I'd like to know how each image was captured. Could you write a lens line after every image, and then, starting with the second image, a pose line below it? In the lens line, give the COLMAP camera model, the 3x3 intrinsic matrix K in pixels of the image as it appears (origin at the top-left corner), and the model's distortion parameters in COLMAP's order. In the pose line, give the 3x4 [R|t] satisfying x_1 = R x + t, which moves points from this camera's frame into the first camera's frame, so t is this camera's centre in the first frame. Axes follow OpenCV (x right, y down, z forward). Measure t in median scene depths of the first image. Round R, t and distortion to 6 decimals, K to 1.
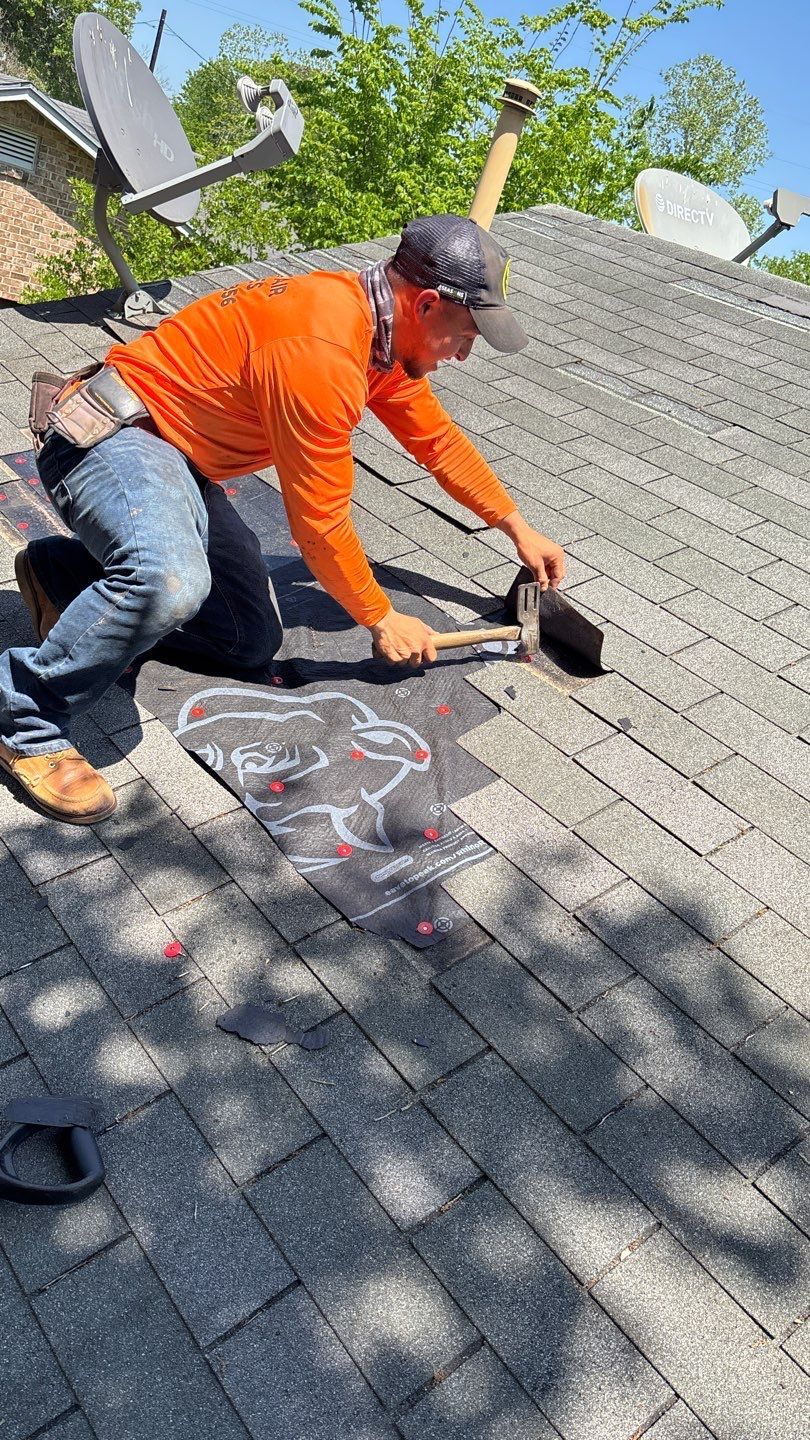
lens RADIAL K [[1079.5, 0, 398.3], [0, 1079.5, 729.3], [0, 0, 1]] dist [0.022889, -0.007513]
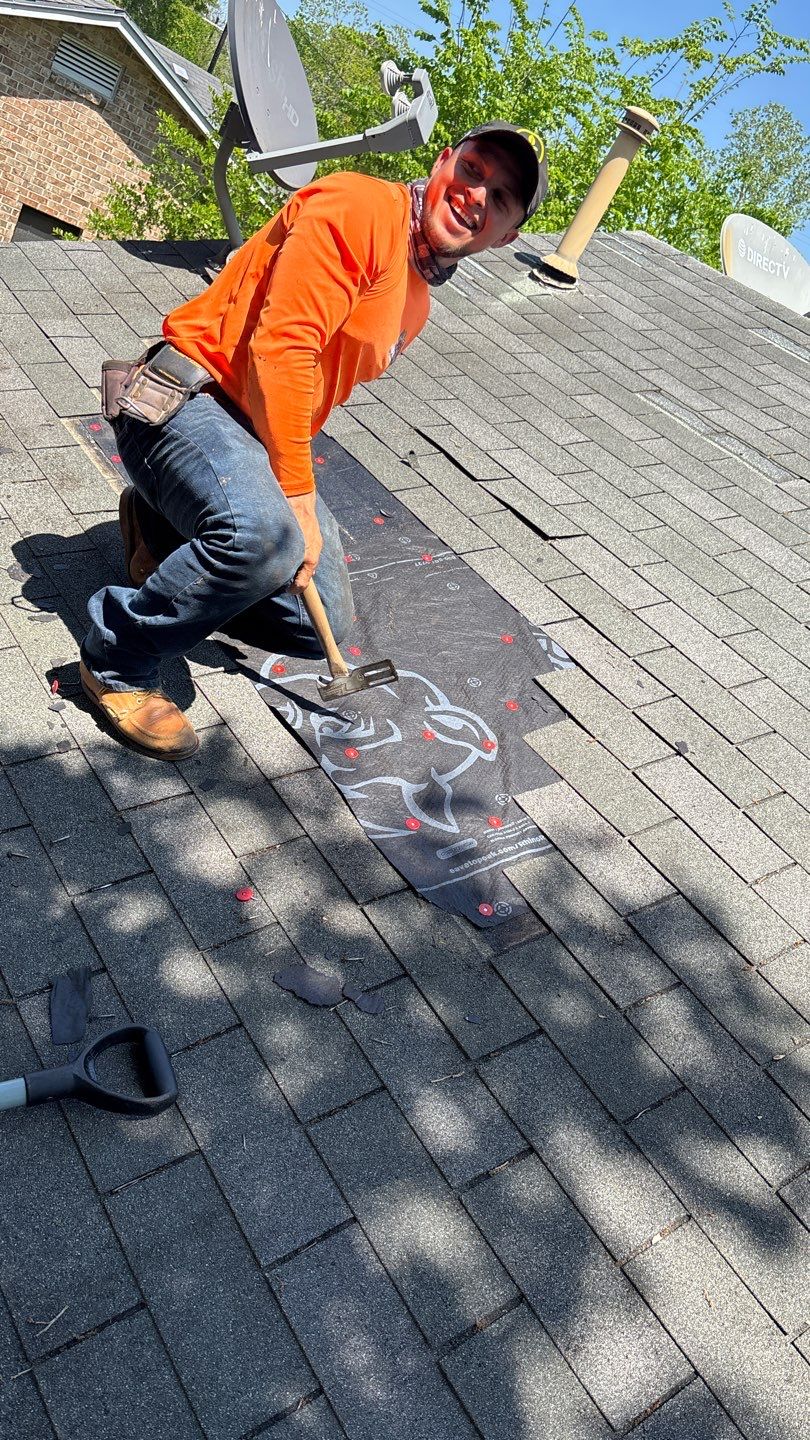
lens RADIAL K [[1083.9, 0, 409.9], [0, 1083.9, 713.9], [0, 0, 1]] dist [0.021135, -0.006995]
pose [[0.986176, 0.161011, 0.039141, -0.062418], [-0.160922, 0.986952, -0.005422, 0.007551], [-0.039503, -0.000951, 0.999219, -0.024360]]
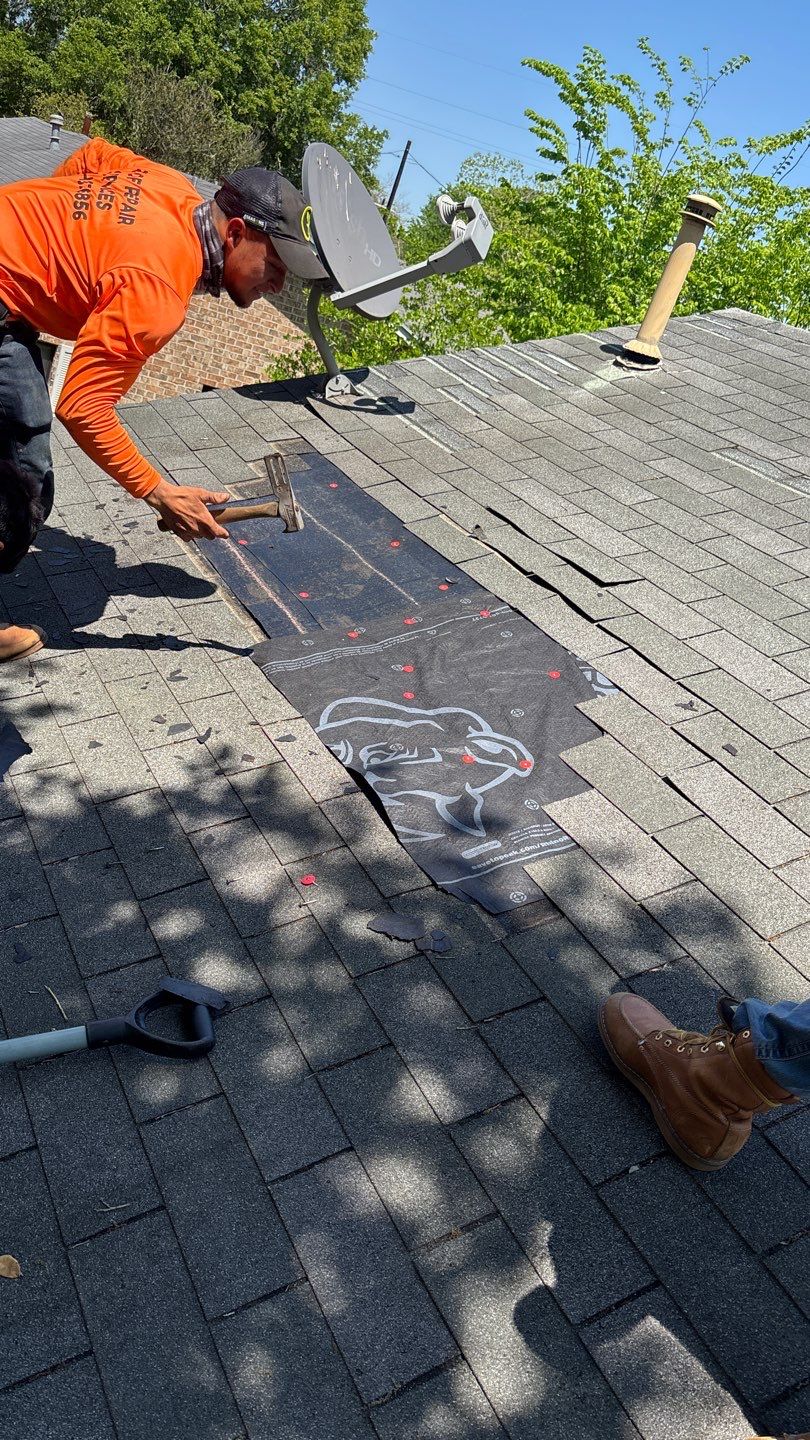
lens RADIAL K [[1081.8, 0, 401.6], [0, 1081.8, 732.9], [0, 0, 1]] dist [0.000376, 0.039085]
pose [[0.982713, 0.076787, -0.168459, 0.050295], [-0.090663, 0.992956, -0.076280, 0.055191], [0.161415, 0.090235, 0.982753, -0.080361]]
